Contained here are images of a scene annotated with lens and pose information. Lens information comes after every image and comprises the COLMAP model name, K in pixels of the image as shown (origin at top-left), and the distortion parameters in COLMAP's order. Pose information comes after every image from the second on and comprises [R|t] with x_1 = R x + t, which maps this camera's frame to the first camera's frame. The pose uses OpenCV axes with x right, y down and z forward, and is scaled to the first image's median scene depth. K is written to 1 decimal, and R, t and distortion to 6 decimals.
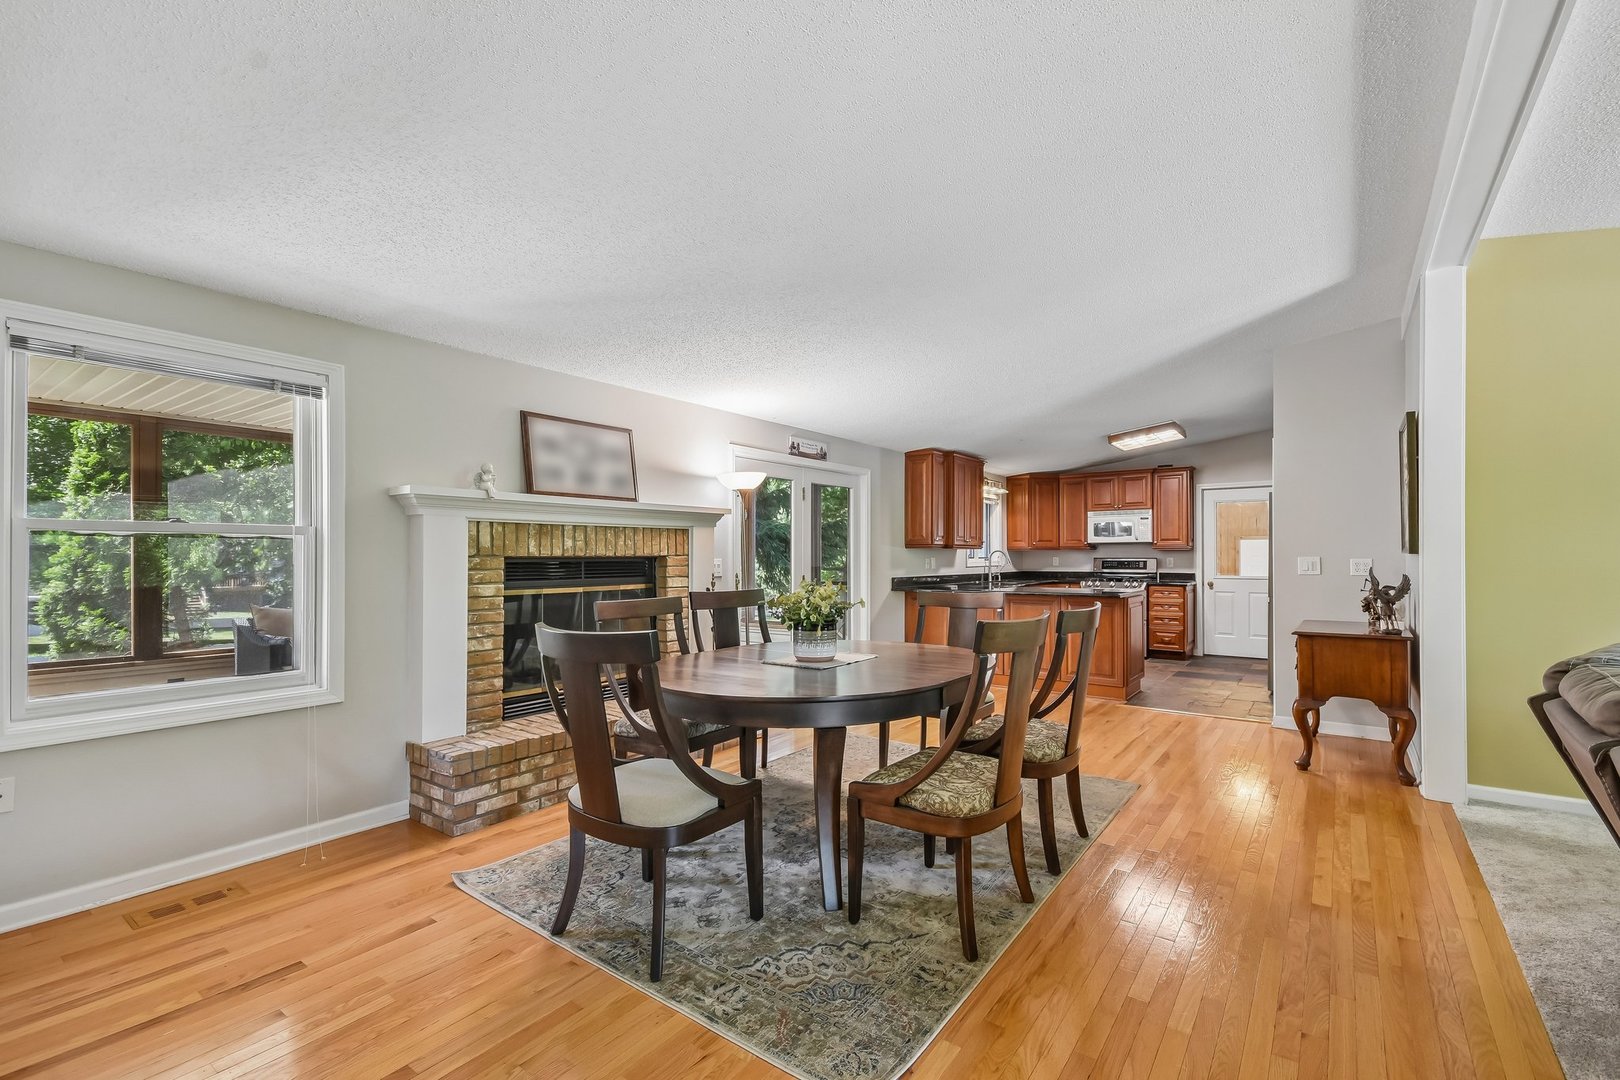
lens RADIAL K [[717.1, 0, 821.7], [0, 717.1, 551.7], [0, 0, 1]] dist [0.027004, -0.006168]
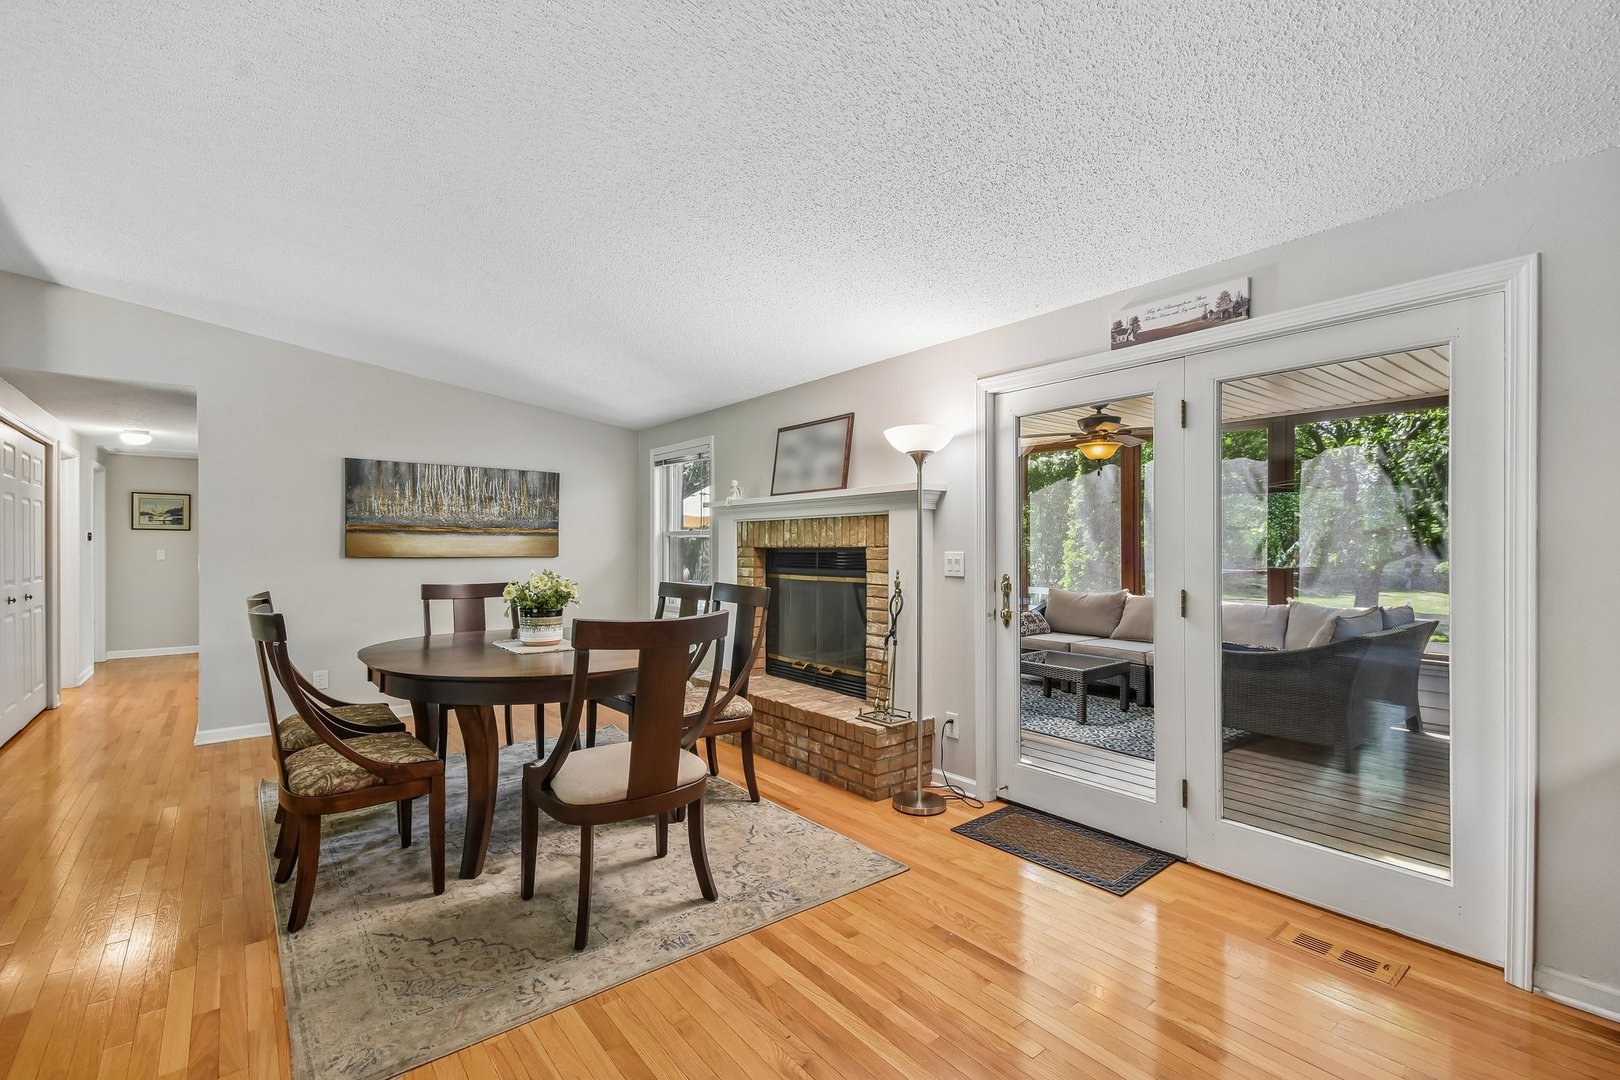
lens RADIAL K [[717.1, 0, 801.4], [0, 717.1, 545.4], [0, 0, 1]] dist [0.027004, -0.006168]
pose [[-0.277289, 0.002668, -0.960783, 0.473012], [0.007677, 0.999970, 0.000562, 0.001878], [0.960756, -0.007220, -0.277302, 0.865100]]
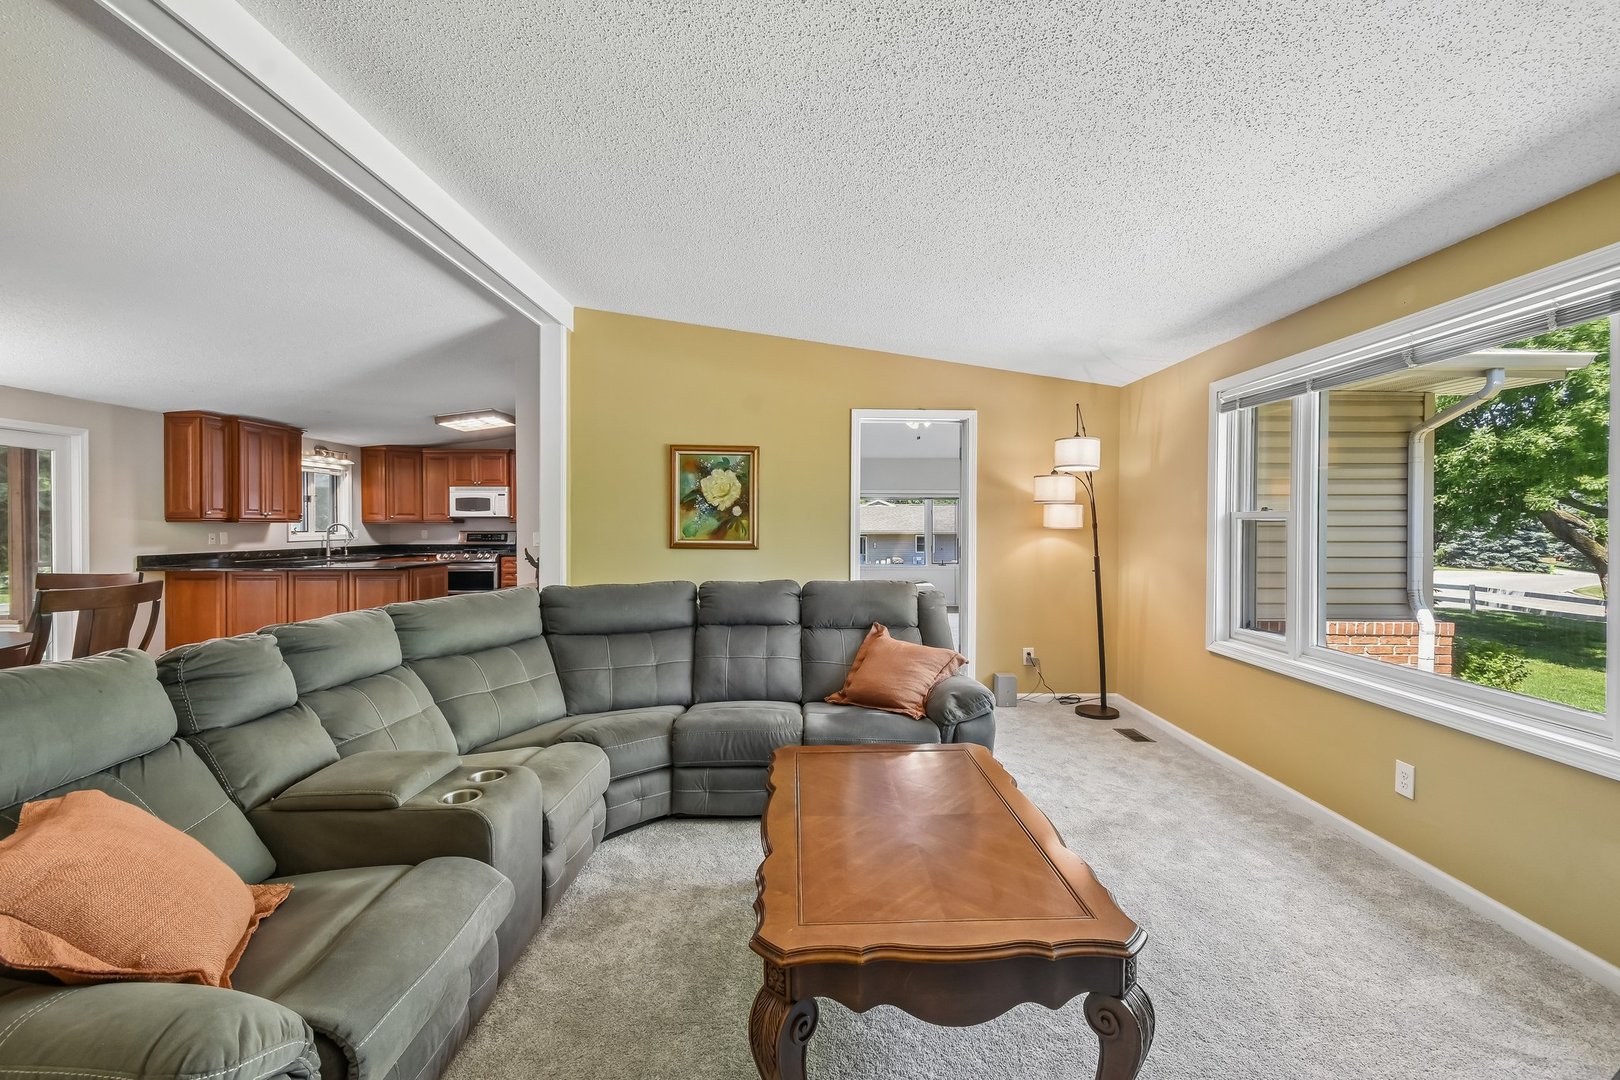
lens RADIAL K [[717.1, 0, 830.9], [0, 717.1, 536.8], [0, 0, 1]] dist [0.027004, -0.006168]
pose [[0.797195, -0.008445, 0.603663, 0.264058], [-0.004972, 0.999776, 0.020552, -0.010778], [-0.603702, -0.019385, 0.796975, -0.230172]]
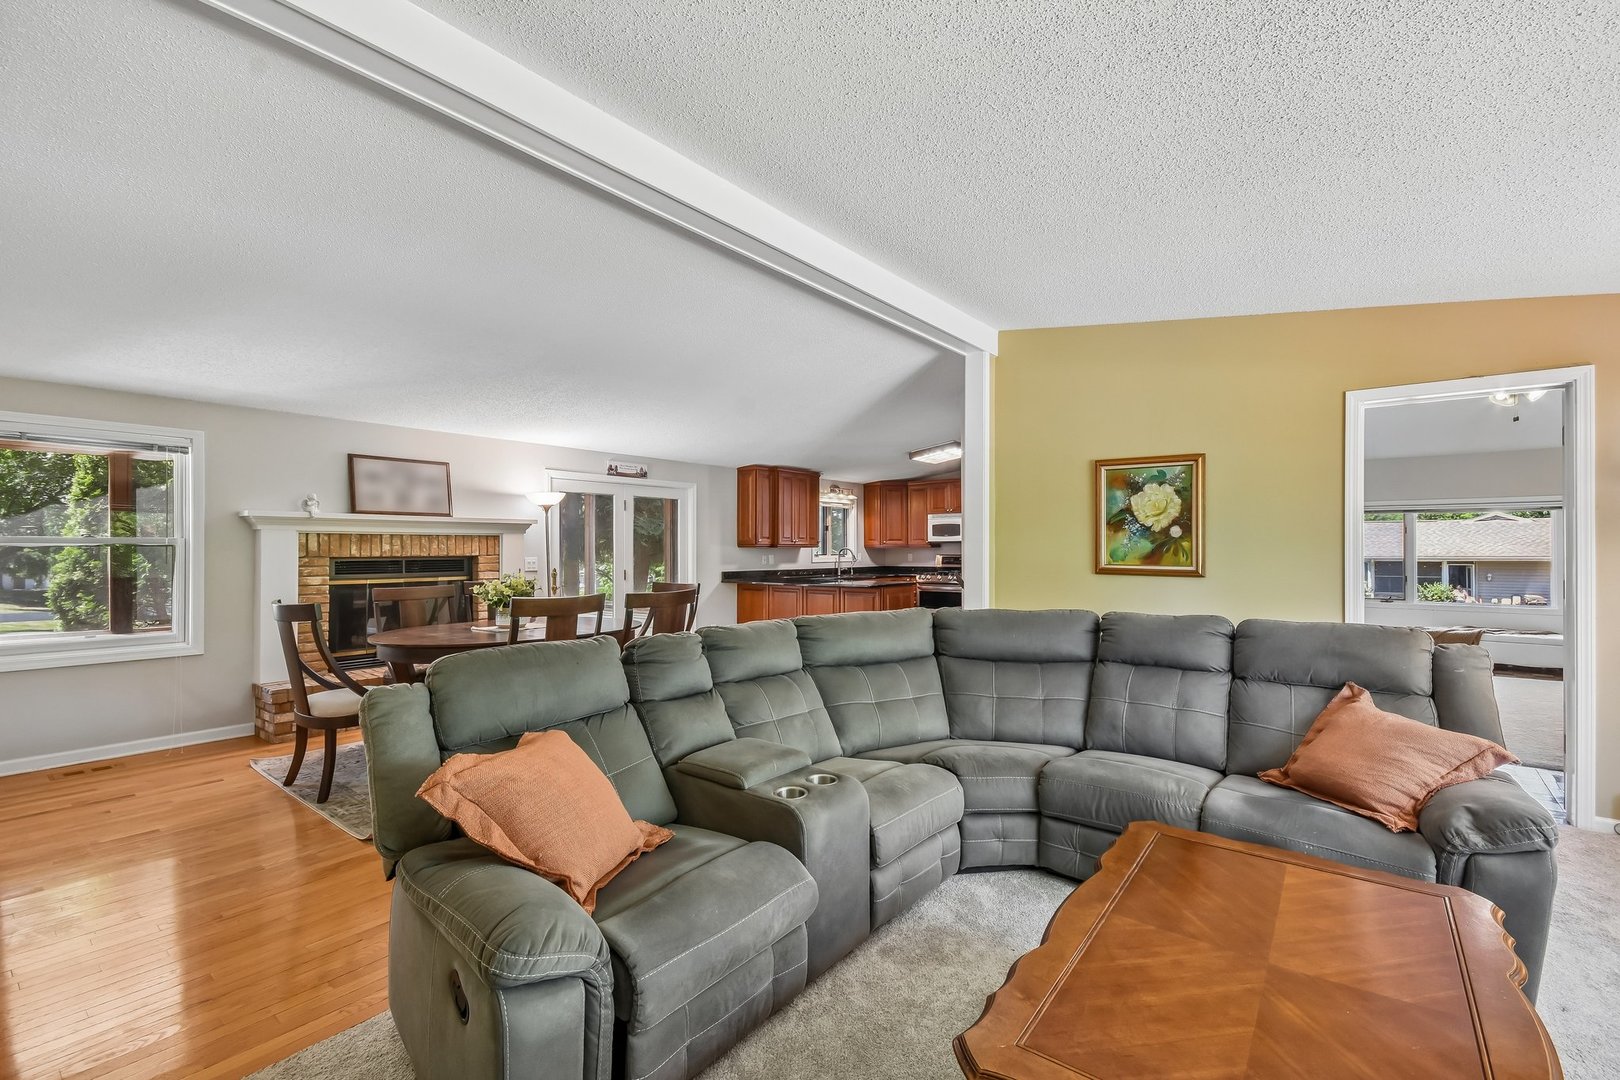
lens RADIAL K [[717.1, 0, 806.2], [0, 717.1, 549.5], [0, 0, 1]] dist [0.027004, -0.006168]
pose [[0.998605, -0.000470, -0.052798, 0.346171], [0.000798, 0.999981, 0.006181, -0.010169], [0.052794, -0.006214, 0.998586, -0.230328]]
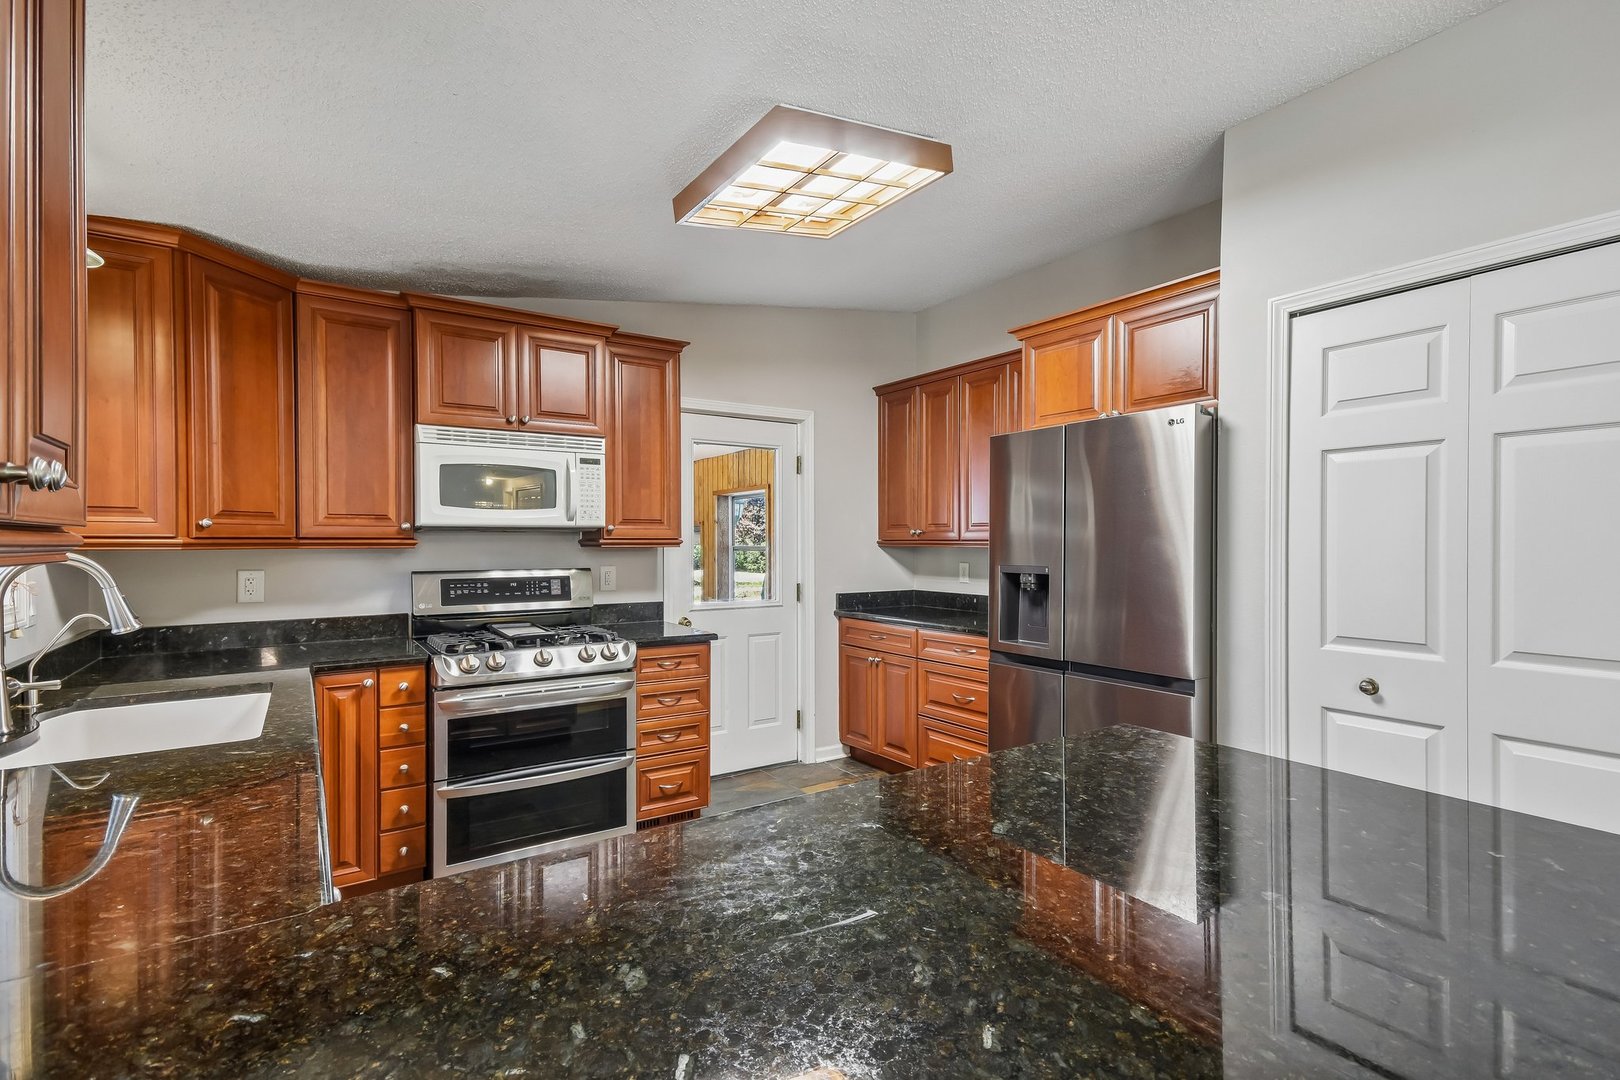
lens RADIAL K [[765.0, 0, 814.3], [0, 765.0, 544.7], [0, 0, 1]] dist [0.034774, 0.000536]
pose [[0.334985, -0.003407, 0.942217, 0.167866], [-0.007278, 0.999954, 0.006204, -0.010355], [-0.942196, -0.008936, 0.334944, 1.070258]]
